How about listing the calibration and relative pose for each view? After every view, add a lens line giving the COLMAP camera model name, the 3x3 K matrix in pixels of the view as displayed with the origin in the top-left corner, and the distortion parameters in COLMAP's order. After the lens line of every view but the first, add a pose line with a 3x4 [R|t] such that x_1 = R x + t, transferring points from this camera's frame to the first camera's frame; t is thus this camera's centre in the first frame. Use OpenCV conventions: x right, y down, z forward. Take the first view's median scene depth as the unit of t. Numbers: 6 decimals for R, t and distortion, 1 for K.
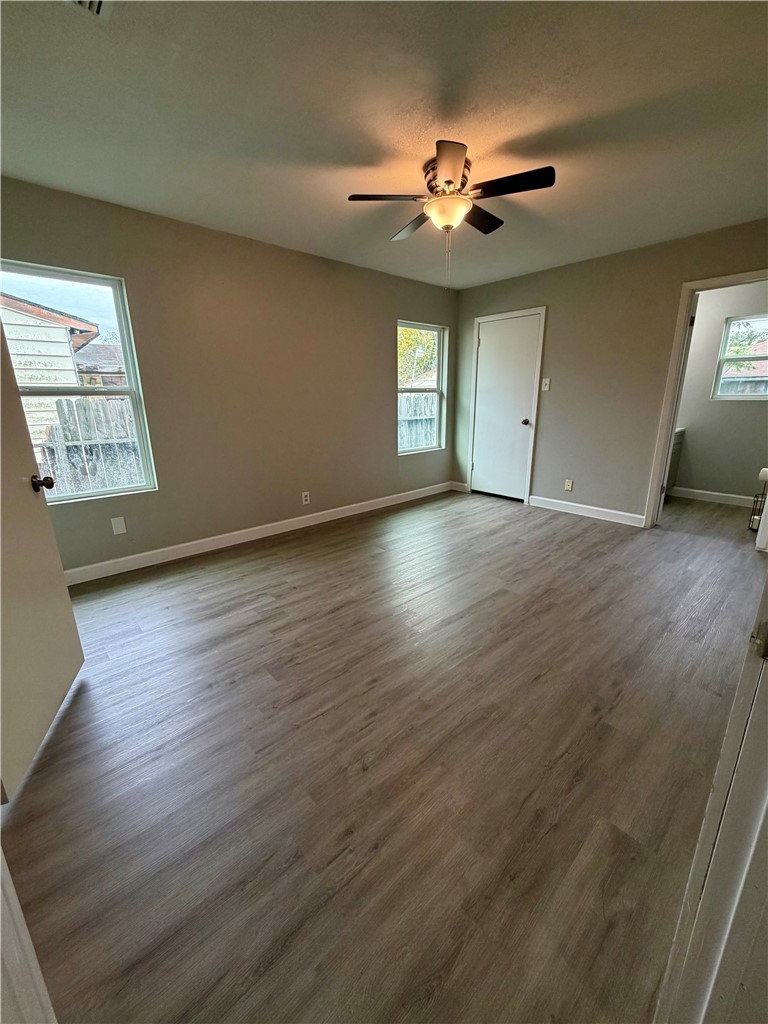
lens RADIAL K [[409.2, 0, 376.5], [0, 409.2, 510.2], [0, 0, 1]] dist [0.001479, 0.000667]
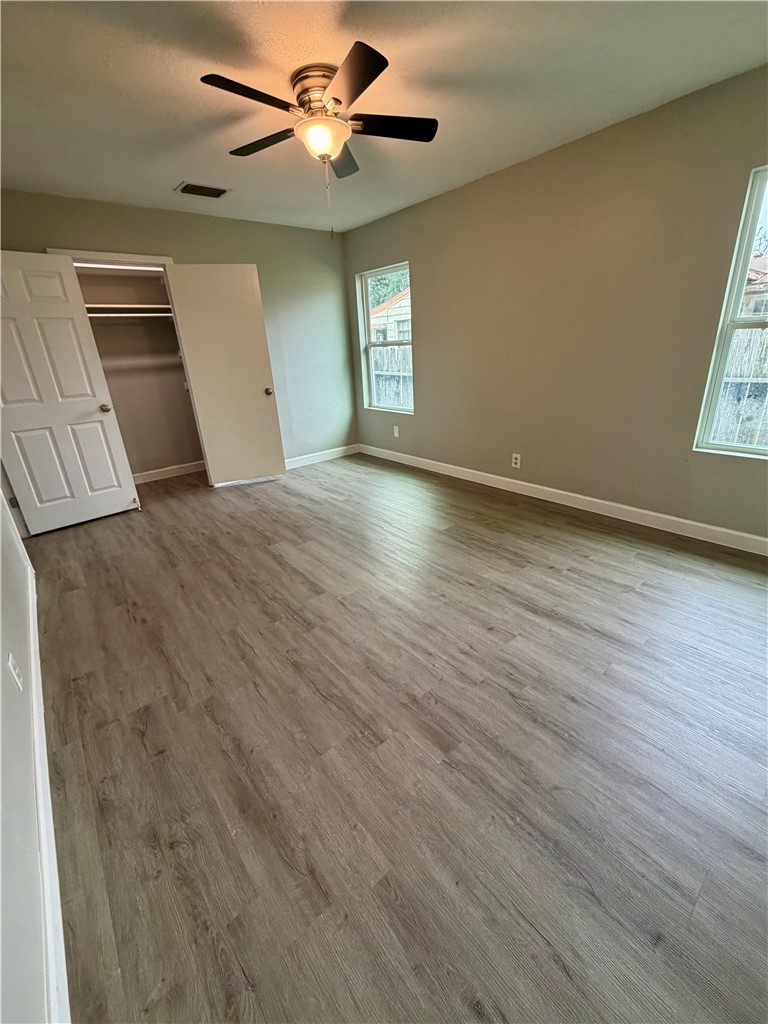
lens RADIAL K [[409.2, 0, 378.1], [0, 409.2, 509.3], [0, 0, 1]] dist [0.001479, 0.000667]
pose [[-0.037966, 0.386412, -0.921545, 1.021275], [-0.217911, 0.896814, 0.385019, -0.311531], [0.975230, 0.215433, 0.050155, 1.028956]]
